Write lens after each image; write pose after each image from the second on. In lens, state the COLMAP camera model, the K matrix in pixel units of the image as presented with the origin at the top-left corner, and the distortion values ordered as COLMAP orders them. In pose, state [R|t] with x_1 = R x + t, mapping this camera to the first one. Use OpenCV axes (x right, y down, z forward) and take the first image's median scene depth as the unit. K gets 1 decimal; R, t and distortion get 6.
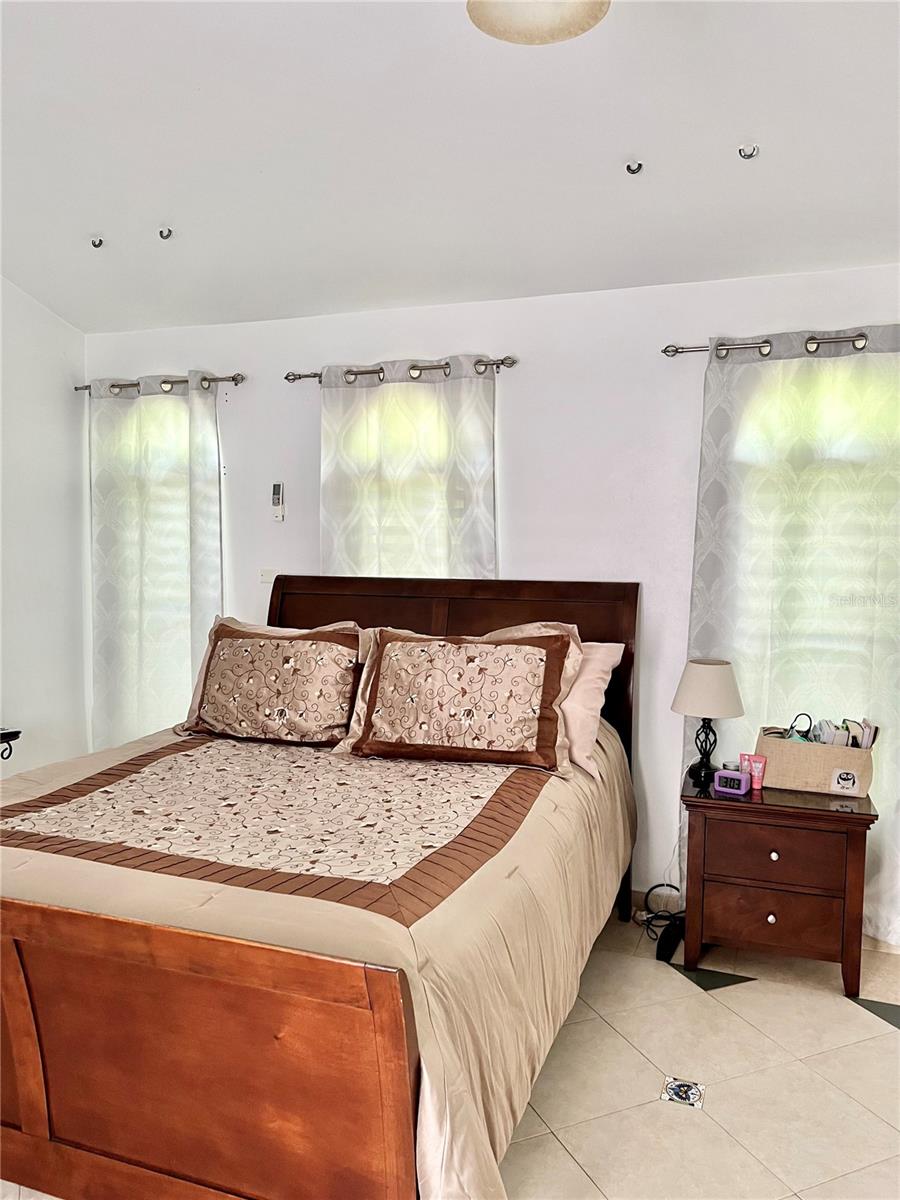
lens RADIAL K [[904.8, 0, 446.9], [0, 904.8, 612.5], [0, 0, 1]] dist [0.046314, -0.018019]
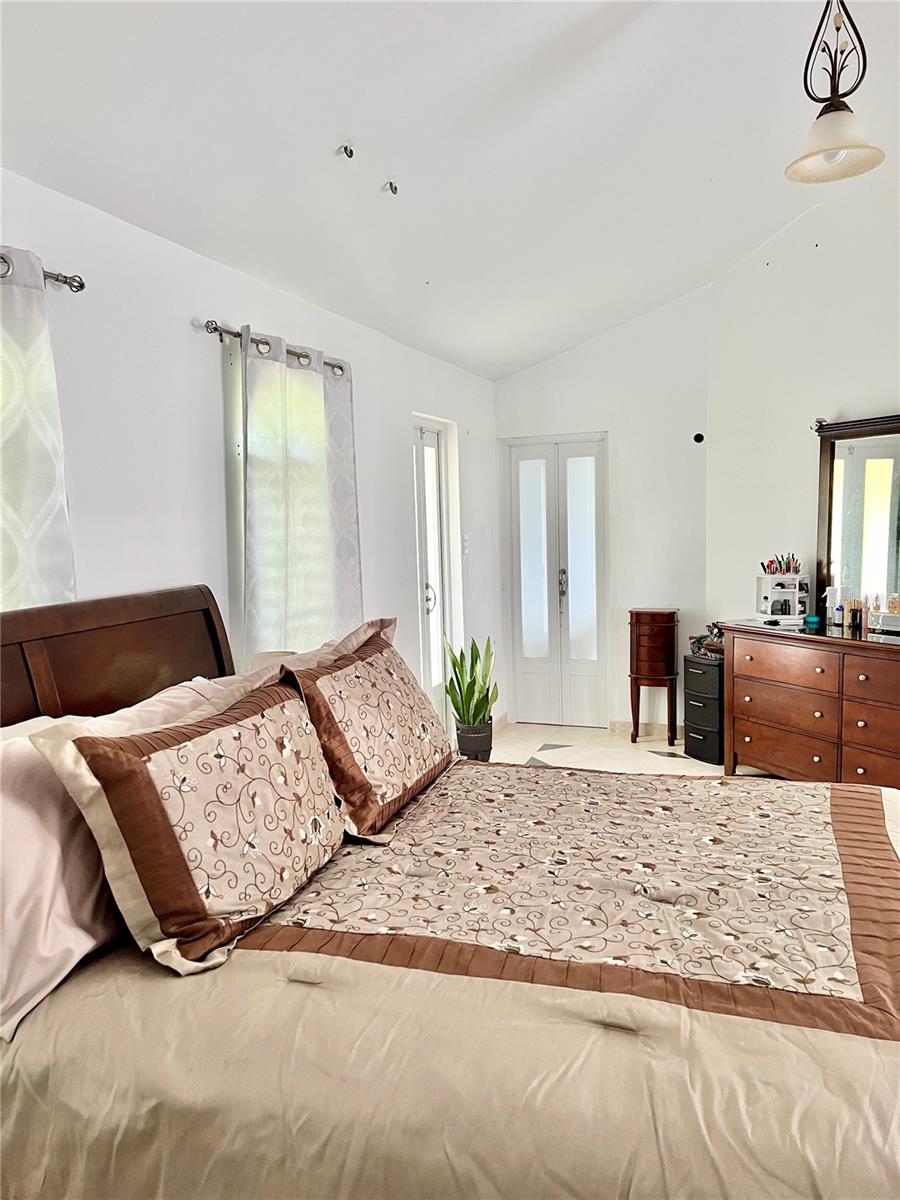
lens RADIAL K [[904.8, 0, 449.6], [0, 904.8, 604.9], [0, 0, 1]] dist [0.046314, -0.018019]
pose [[-0.020312, -0.101936, 0.994584, -0.734238], [0.116407, 0.987782, 0.103617, -0.083254], [-0.992994, 0.117882, -0.008197, 0.848224]]
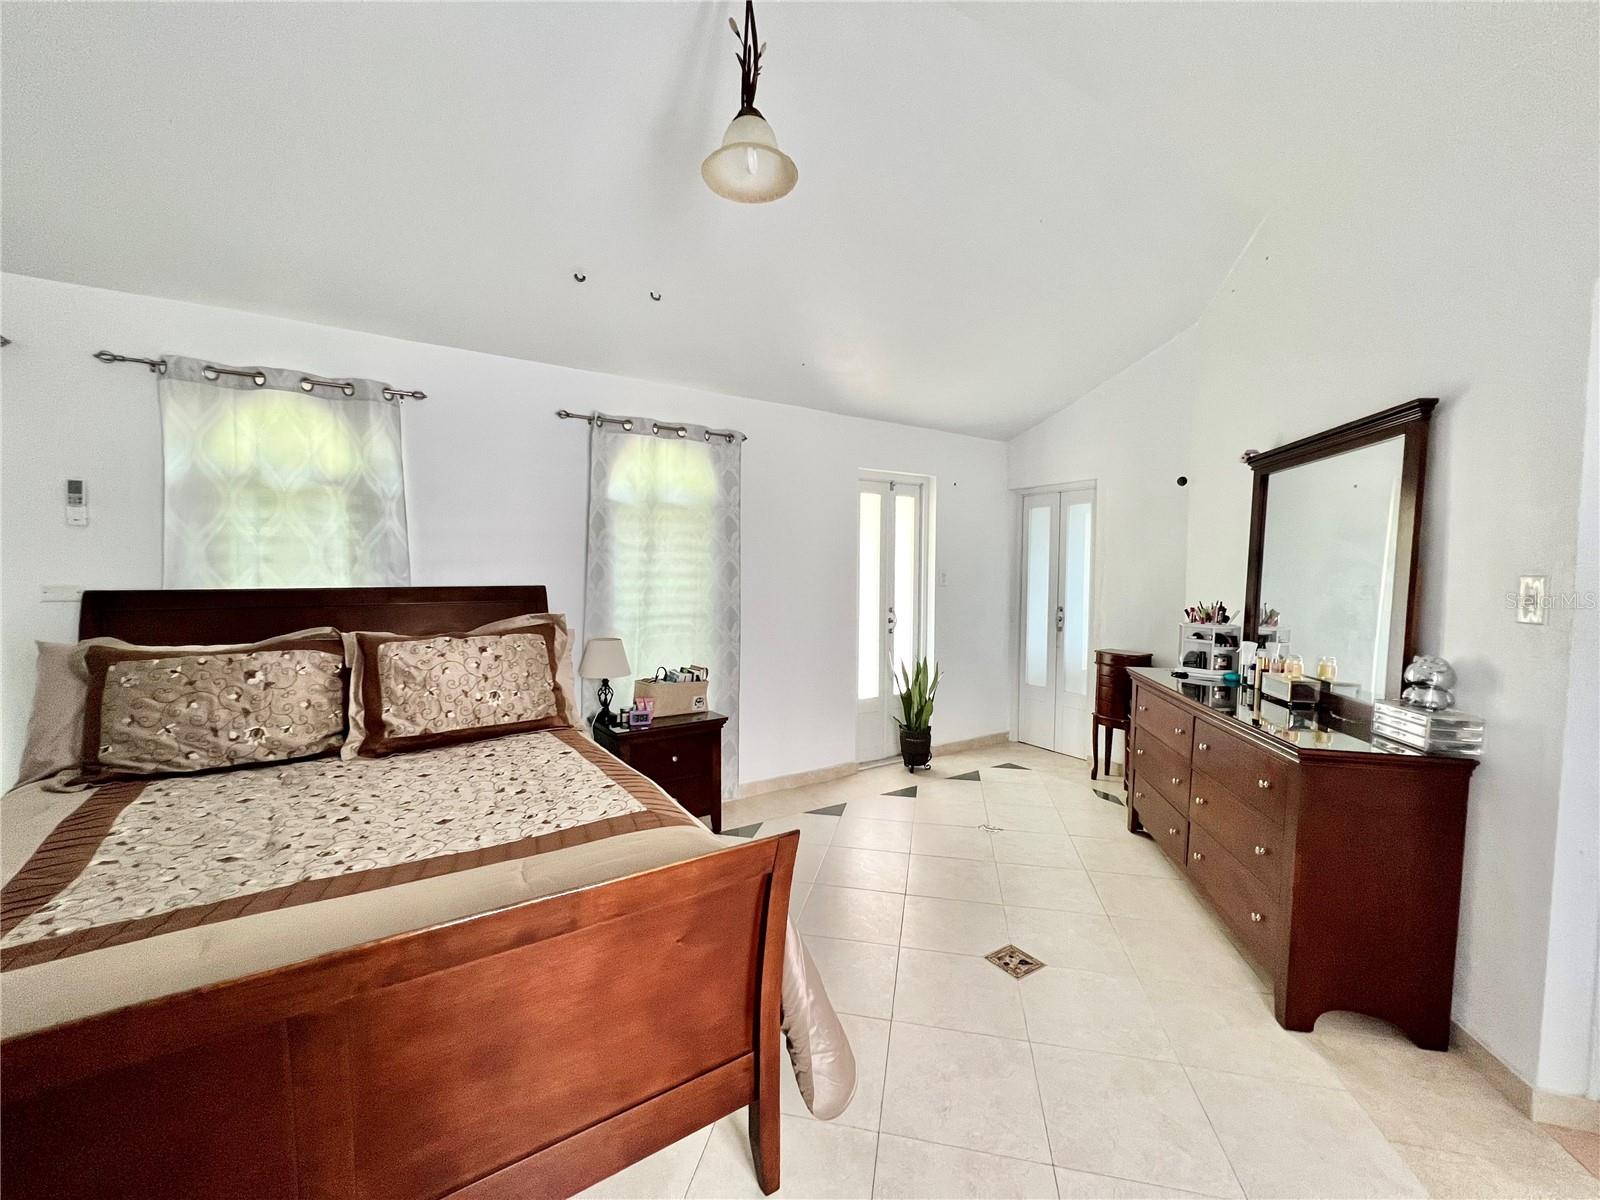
lens RADIAL K [[651.8, 0, 806.4], [0, 651.8, 602.6], [0, 0, 1]] dist [-0.002734, 0.000333]
pose [[0.583733, -0.043633, 0.810772, -0.362206], [0.068498, 0.997642, 0.004373, 0.015167], [-0.809051, 0.052983, 0.585345, 0.160518]]
